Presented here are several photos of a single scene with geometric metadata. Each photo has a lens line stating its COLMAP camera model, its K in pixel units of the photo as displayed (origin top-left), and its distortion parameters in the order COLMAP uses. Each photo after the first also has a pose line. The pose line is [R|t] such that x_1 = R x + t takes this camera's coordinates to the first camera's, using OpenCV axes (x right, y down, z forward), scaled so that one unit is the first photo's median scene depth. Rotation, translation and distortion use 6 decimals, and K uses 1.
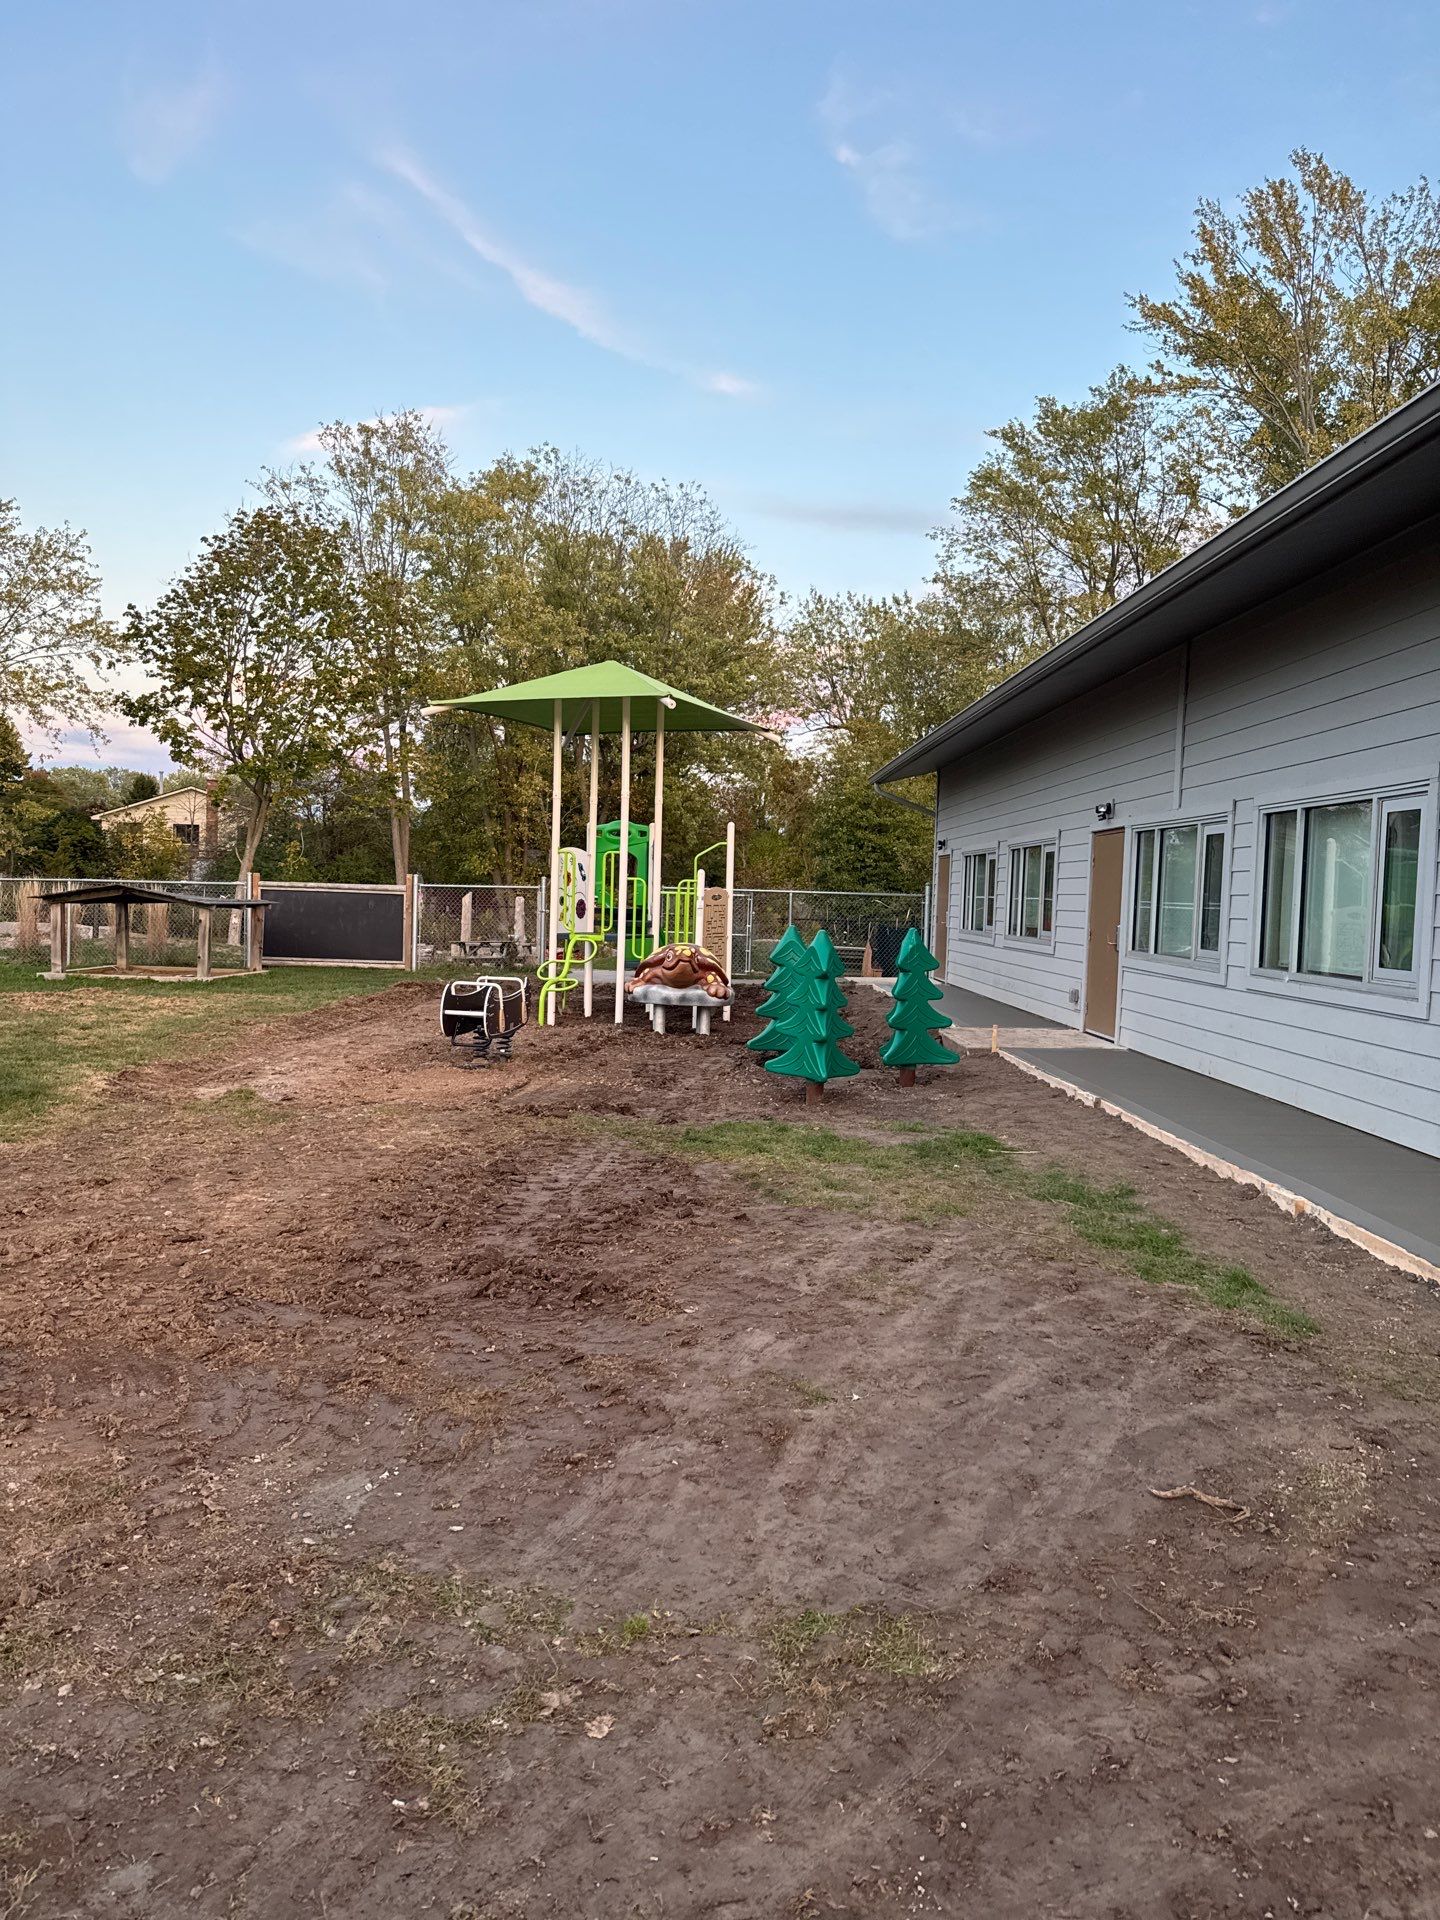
lens RADIAL K [[1341.6, 0, 711.4], [0, 1341.6, 973.4], [0, 0, 1]] dist [0.027880, -0.024956]
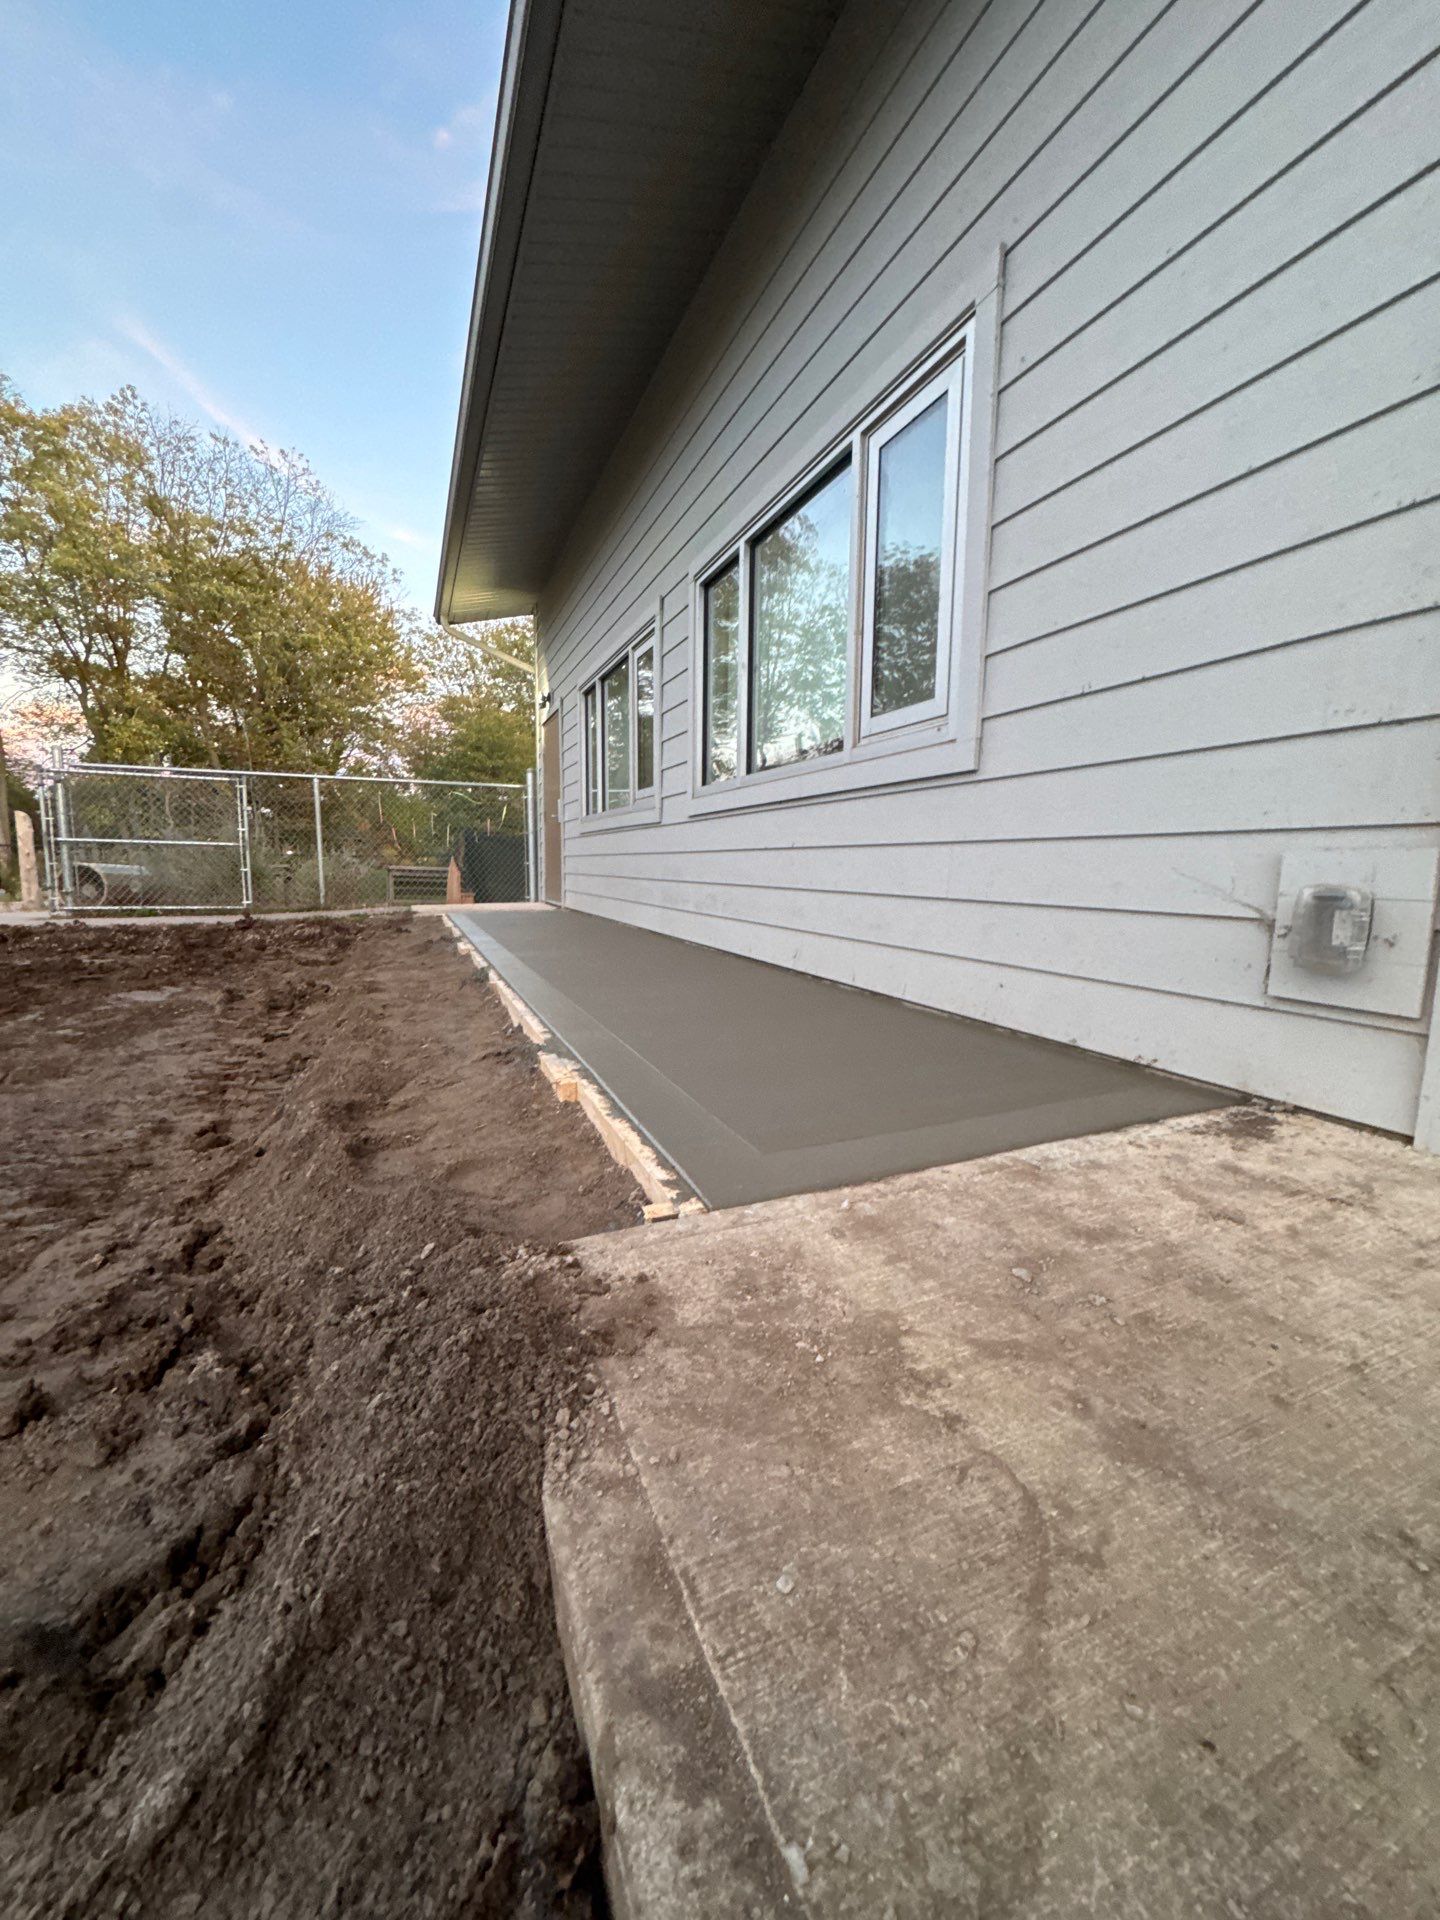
lens RADIAL K [[760.4, 0, 725.5], [0, 760.4, 958.7], [0, 0, 1]] dist [-0.001459, 0.000006]
pose [[0.925157, -0.068362, 0.373379, 0.064673], [0.041625, 0.995988, 0.079218, 0.003767], [-0.377296, -0.057747, 0.924290, 0.376350]]
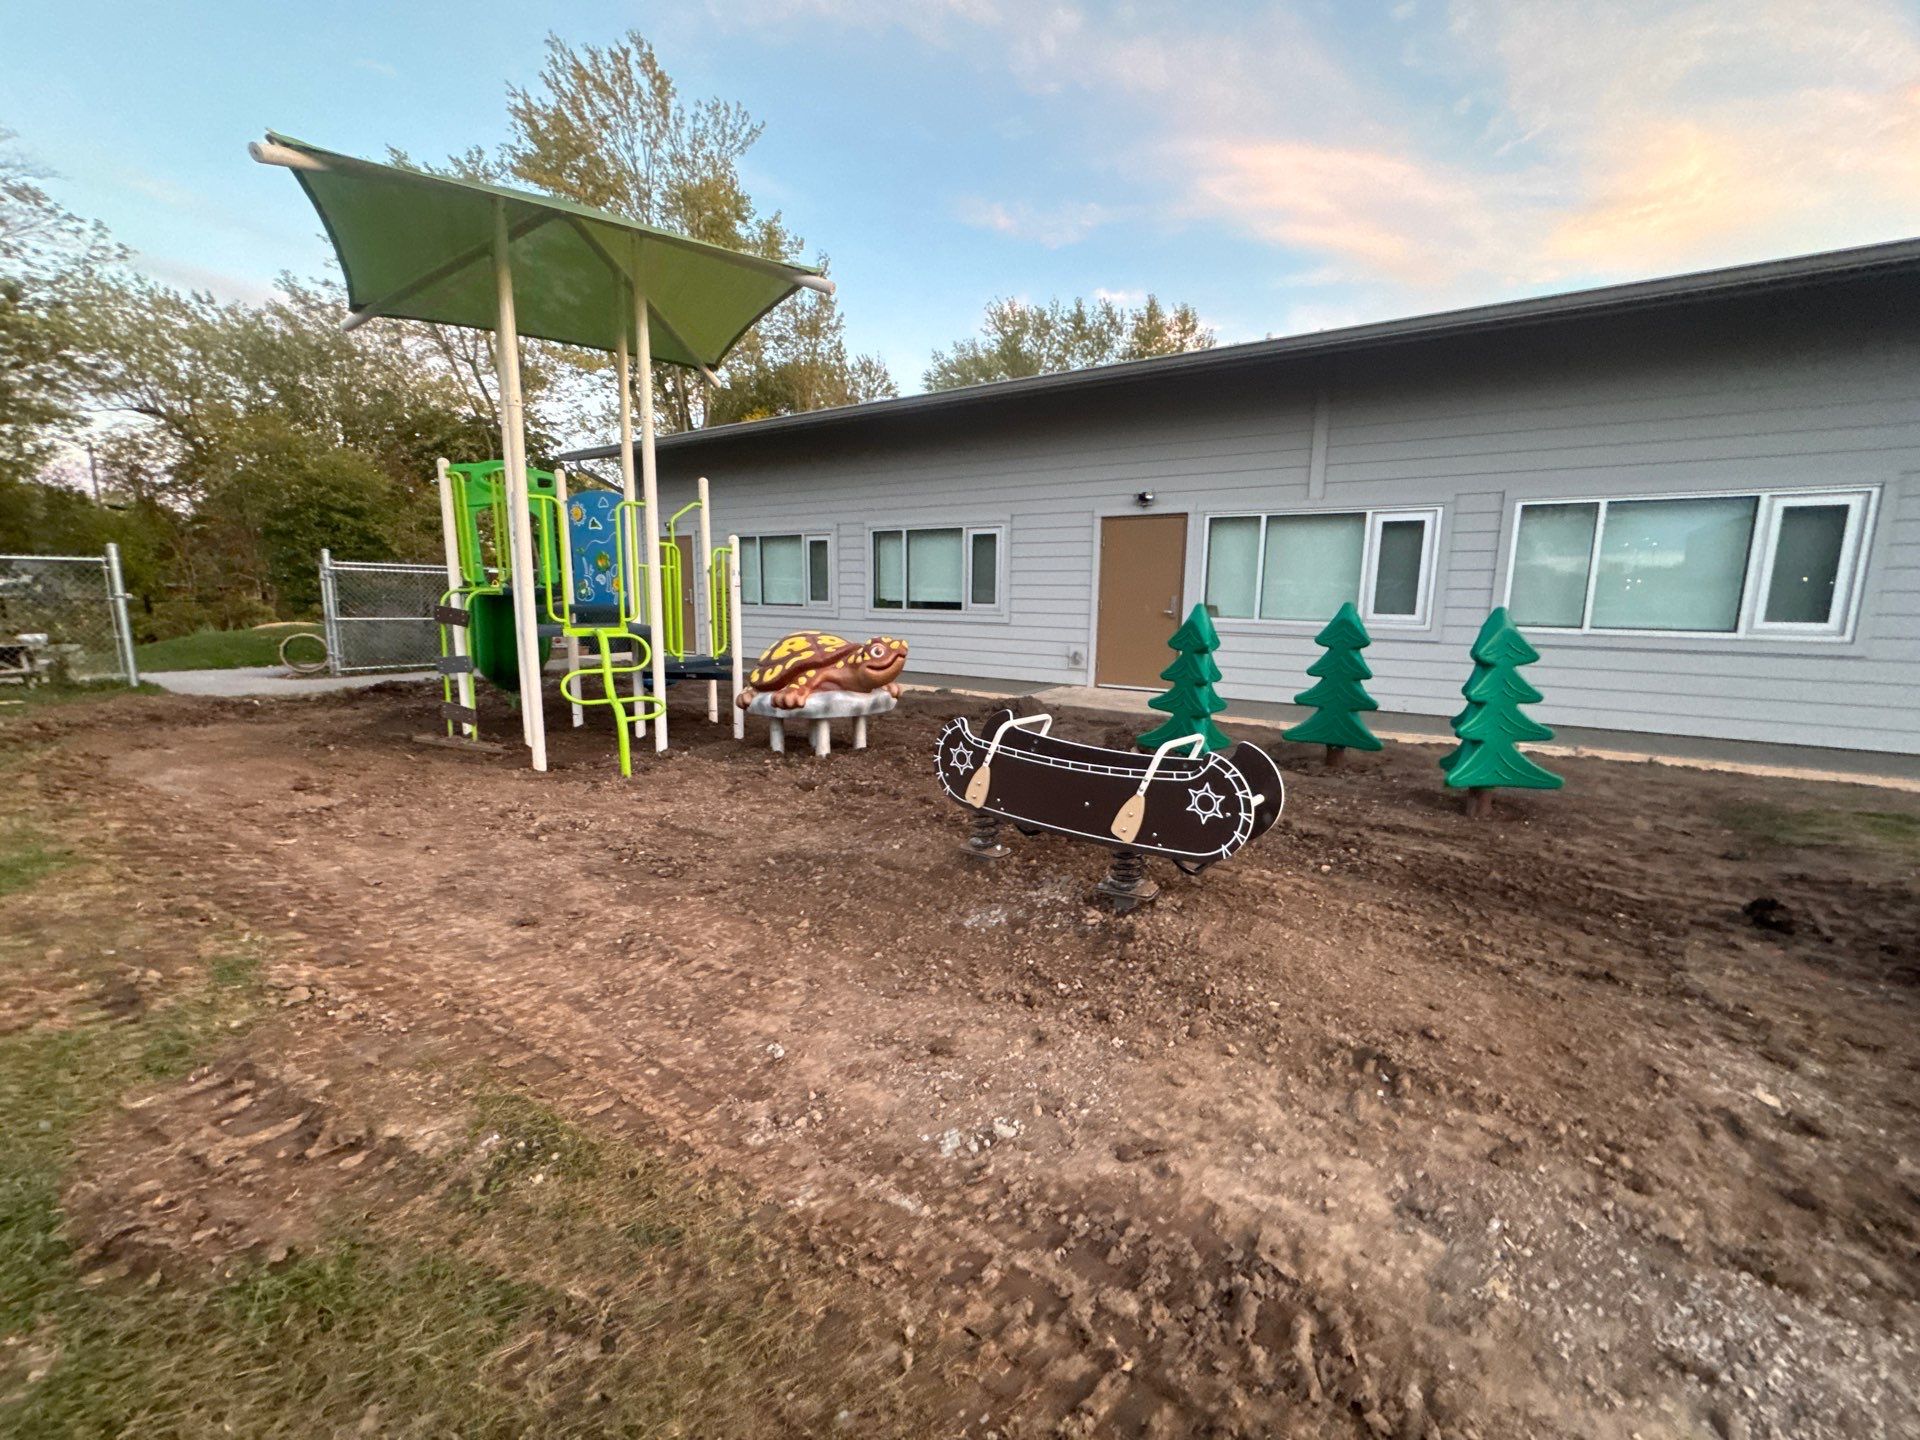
lens RADIAL K [[760.4, 0, 953.4], [0, 760.4, 721.6], [0, 0, 1]] dist [-0.001459, 0.000006]
pose [[0.557740, -0.155865, 0.815250, -0.140943], [0.049783, 0.986724, 0.154590, -0.014839], [-0.828522, -0.045635, 0.558095, 0.284648]]
